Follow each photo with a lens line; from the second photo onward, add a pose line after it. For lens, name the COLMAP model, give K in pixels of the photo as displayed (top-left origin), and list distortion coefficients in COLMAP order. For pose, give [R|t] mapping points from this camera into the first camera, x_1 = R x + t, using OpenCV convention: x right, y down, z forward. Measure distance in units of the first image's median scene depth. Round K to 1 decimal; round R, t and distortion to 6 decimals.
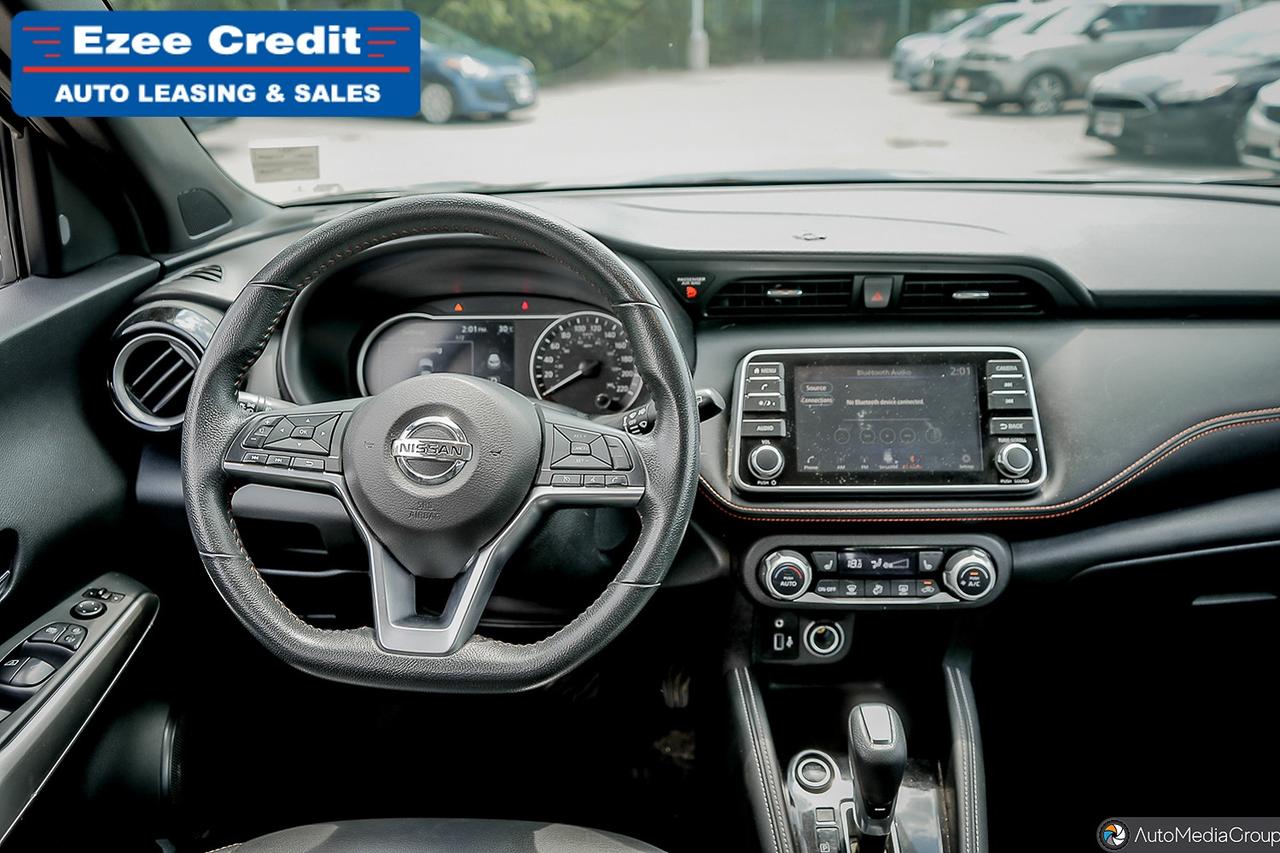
lens RADIAL K [[1039.7, 0, 640.7], [0, 1039.7, 426.5], [0, 0, 1]] dist [-0.024145, 0.016027]
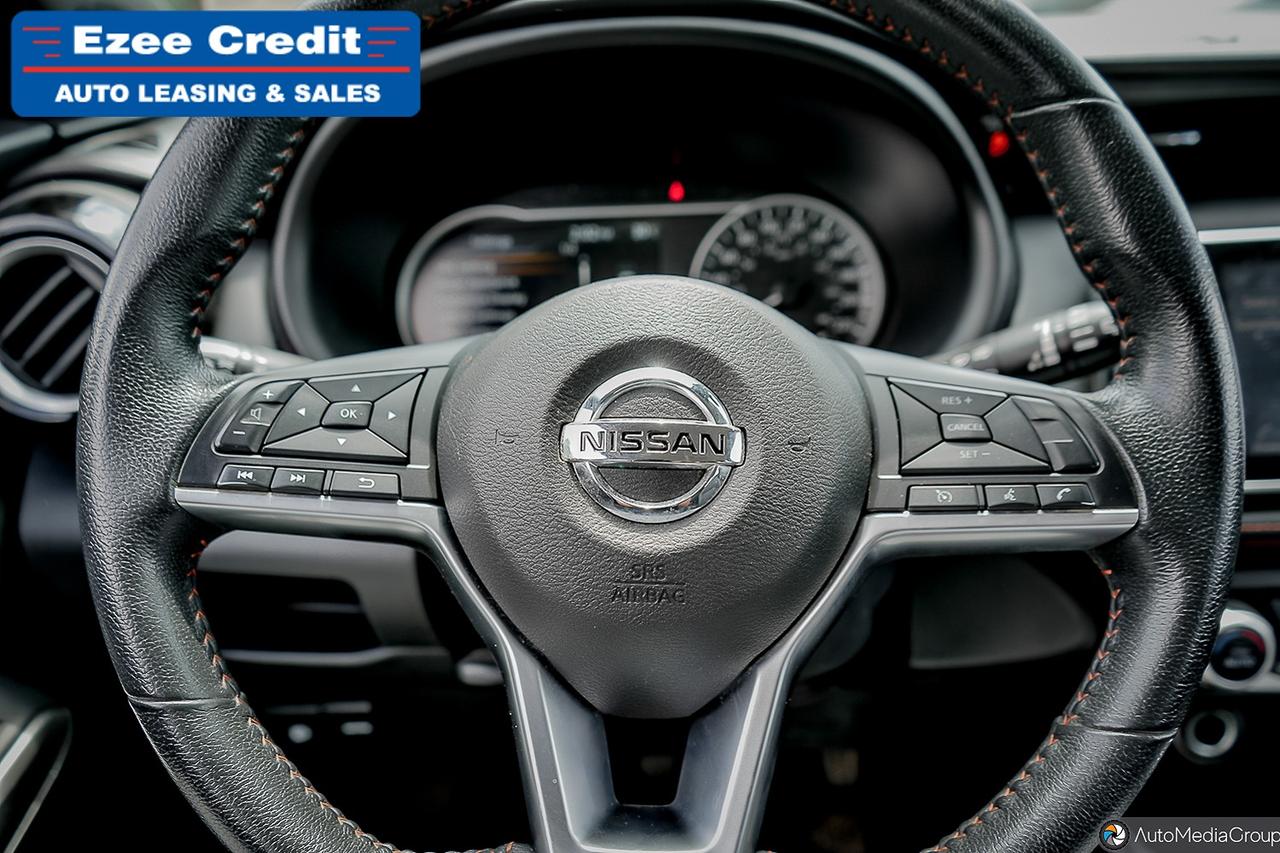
lens RADIAL K [[1039.7, 0, 639.2], [0, 1039.7, 424.8], [0, 0, 1]] dist [-0.024145, 0.016027]
pose [[0.998709, -0.035184, 0.036638, -0.214802], [0.034303, 0.999114, 0.024397, 0.003445], [-0.037464, -0.023109, 0.999031, 0.540249]]
